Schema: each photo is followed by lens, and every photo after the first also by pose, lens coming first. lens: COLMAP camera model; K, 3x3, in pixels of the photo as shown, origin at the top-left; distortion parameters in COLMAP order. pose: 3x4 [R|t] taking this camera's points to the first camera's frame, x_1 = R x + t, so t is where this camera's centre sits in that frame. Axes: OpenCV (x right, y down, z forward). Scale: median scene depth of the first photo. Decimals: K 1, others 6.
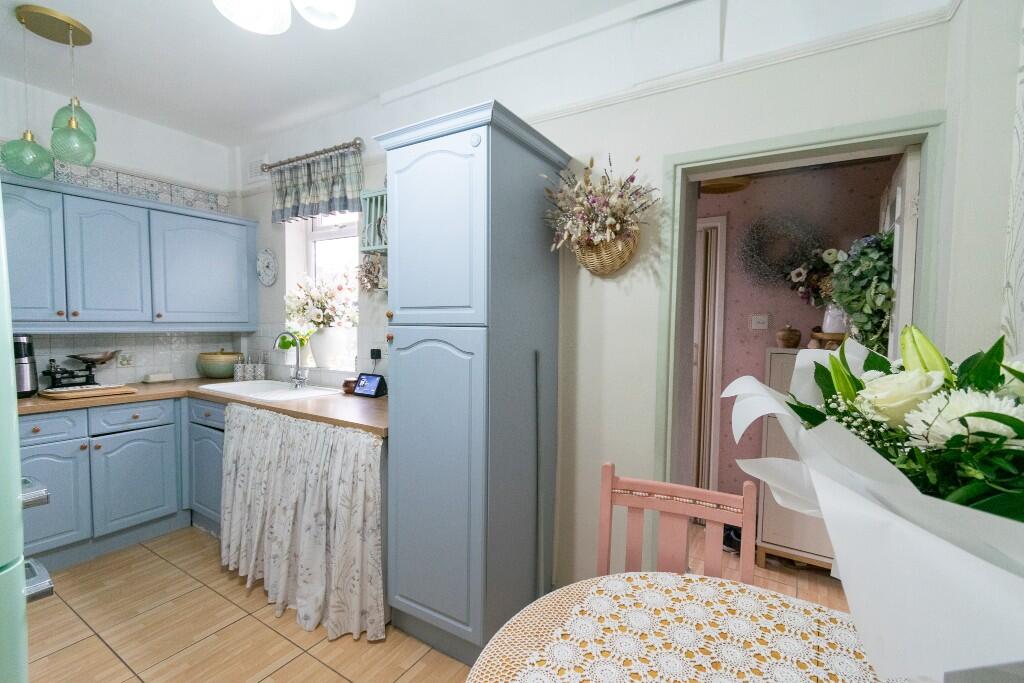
lens RADIAL K [[454.8, 0, 515.0], [0, 454.8, 340.9], [0, 0, 1]] dist [0.004811, -0.001211]
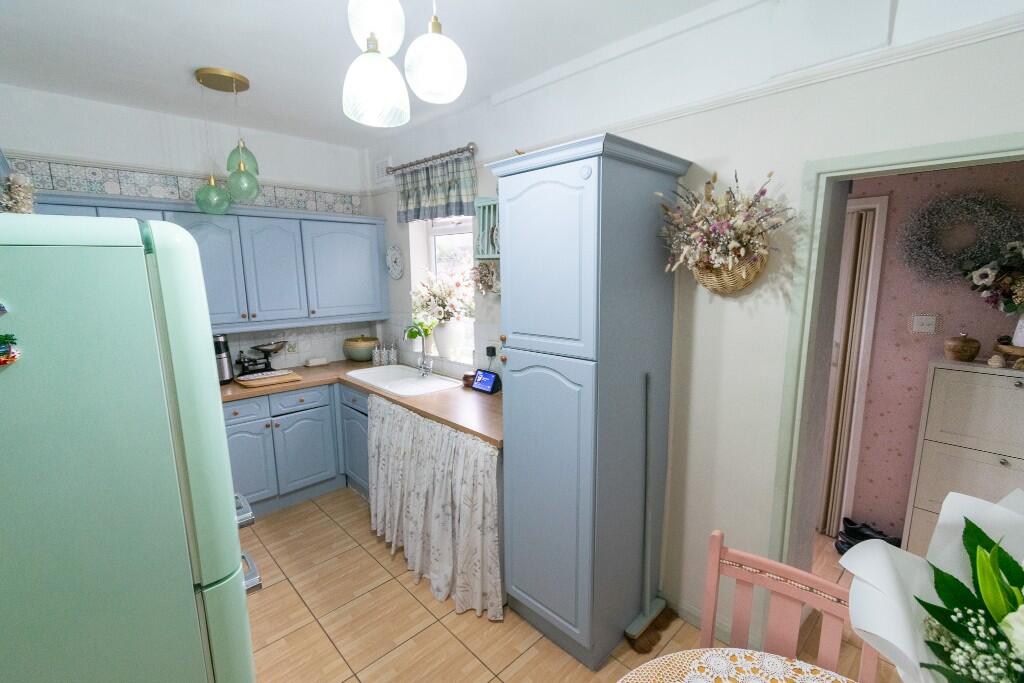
lens RADIAL K [[454.8, 0, 515.0], [0, 454.8, 340.9], [0, 0, 1]] dist [0.004811, -0.001211]
pose [[0.970194, 0.017505, -0.241696, 0.004987], [0.010077, 0.993610, 0.112416, -0.126198], [0.242120, -0.111501, 0.963818, -0.008542]]
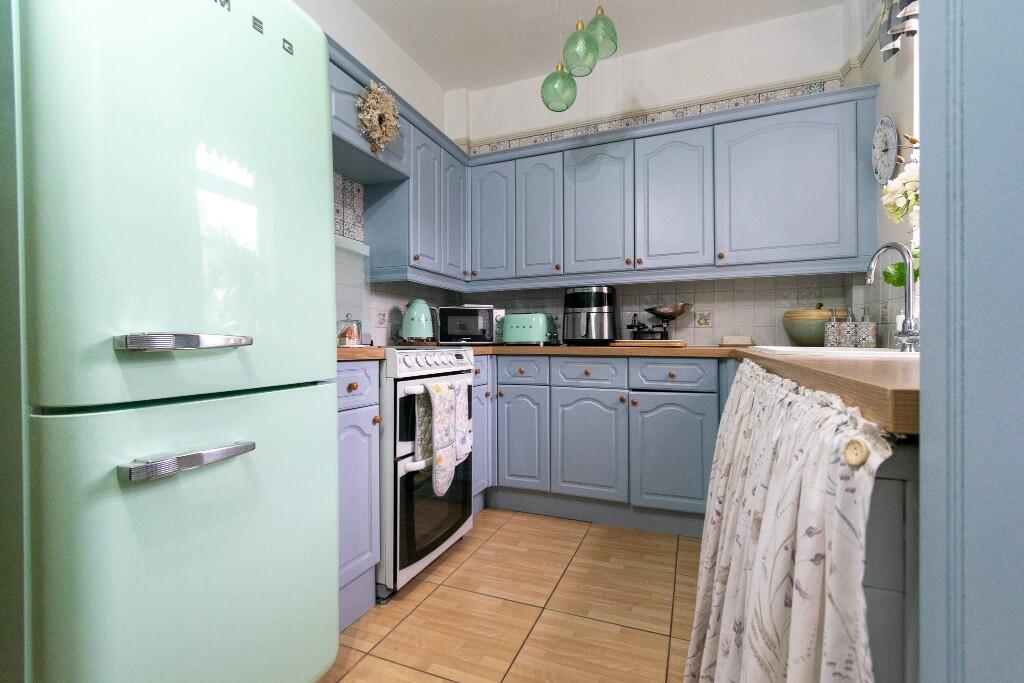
lens RADIAL K [[452.6, 0, 512.0], [0, 452.6, 341.5], [0, 0, 1]] dist [0.001932, 0.000032]
pose [[0.169435, -0.010906, -0.985481, -0.090669], [-0.037986, 0.999123, -0.017588, 0.137749], [0.984809, 0.040415, 0.168872, 0.609561]]
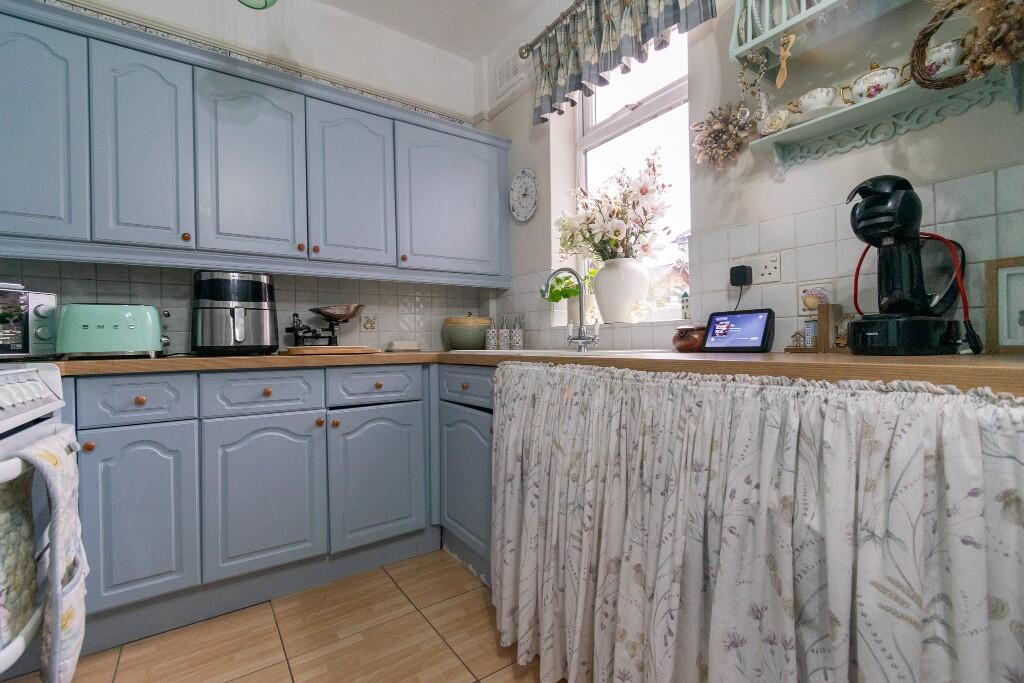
lens RADIAL K [[452.6, 0, 512.0], [0, 452.6, 341.5], [0, 0, 1]] dist [0.001932, 0.000032]
pose [[0.917383, -0.028550, -0.396981, -0.378482], [0.010025, 0.998765, -0.048661, 0.140648], [0.397880, 0.040661, 0.916536, 0.456777]]
